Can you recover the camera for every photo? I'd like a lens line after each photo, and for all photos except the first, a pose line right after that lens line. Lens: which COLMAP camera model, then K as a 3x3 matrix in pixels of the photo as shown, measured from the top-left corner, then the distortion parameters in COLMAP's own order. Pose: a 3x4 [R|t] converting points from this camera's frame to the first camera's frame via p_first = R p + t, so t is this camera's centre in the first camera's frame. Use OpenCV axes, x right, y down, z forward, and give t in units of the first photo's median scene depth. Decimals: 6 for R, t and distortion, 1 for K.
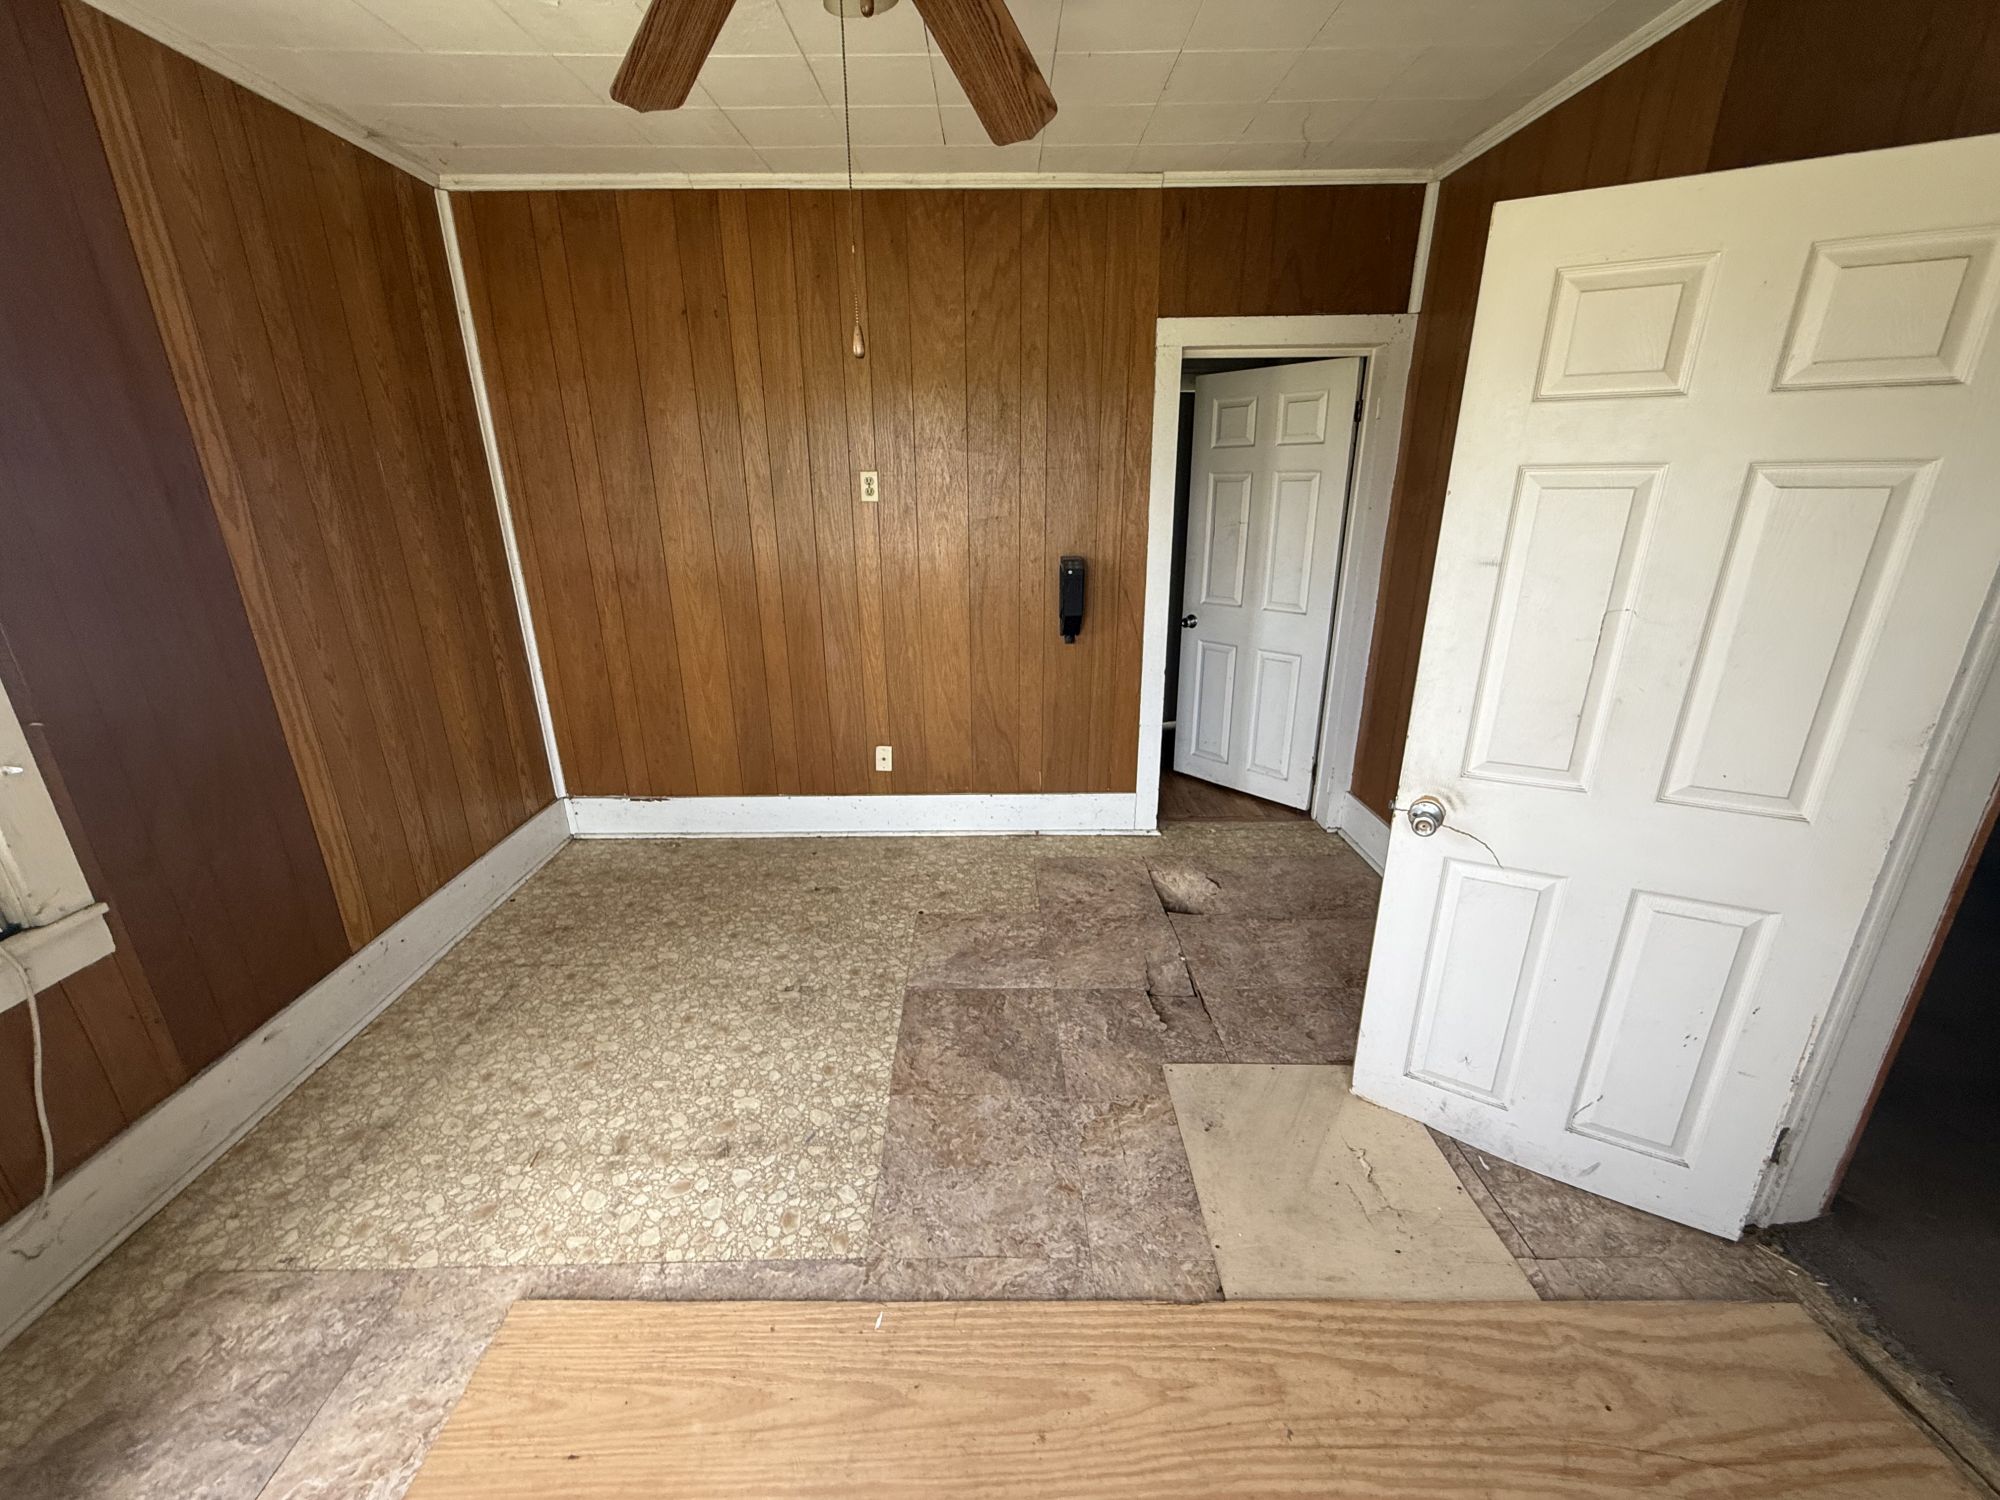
lens RADIAL K [[799.5, 0, 991.3], [0, 799.5, 739.4], [0, 0, 1]] dist [0.002695, 0.001062]
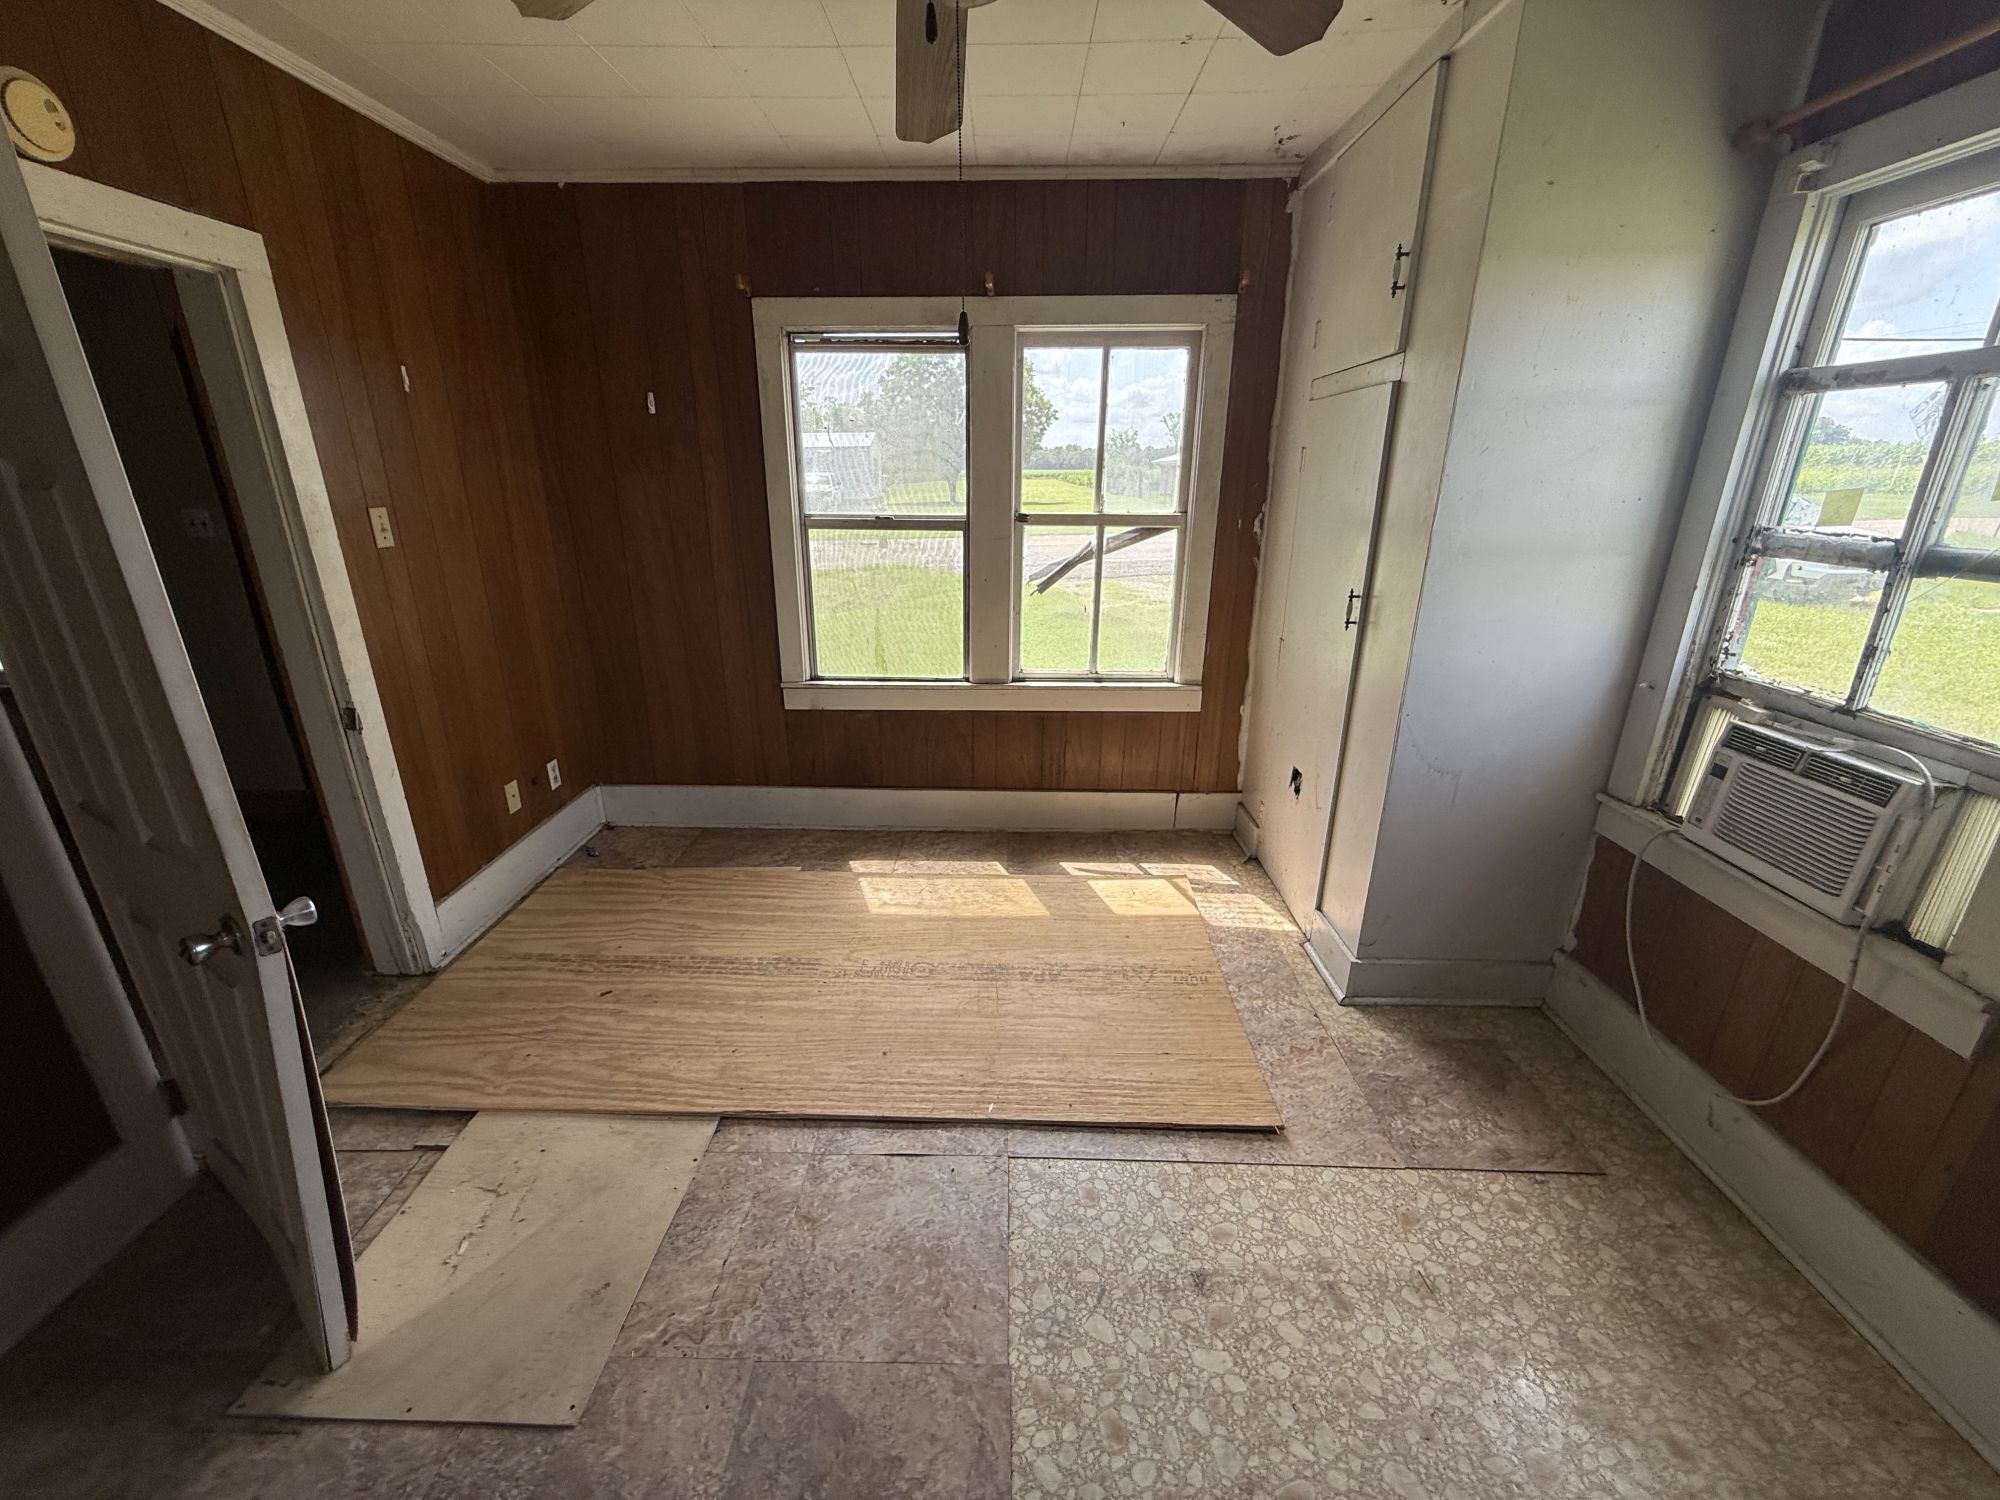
lens RADIAL K [[799.5, 0, 996.1], [0, 799.5, 755.3], [0, 0, 1]] dist [0.002695, 0.001062]
pose [[-0.999684, 0.000100, 0.025125, -0.148028], [0.015570, 0.787311, 0.616359, -0.442601], [-0.019720, 0.616556, -0.787064, 1.367212]]
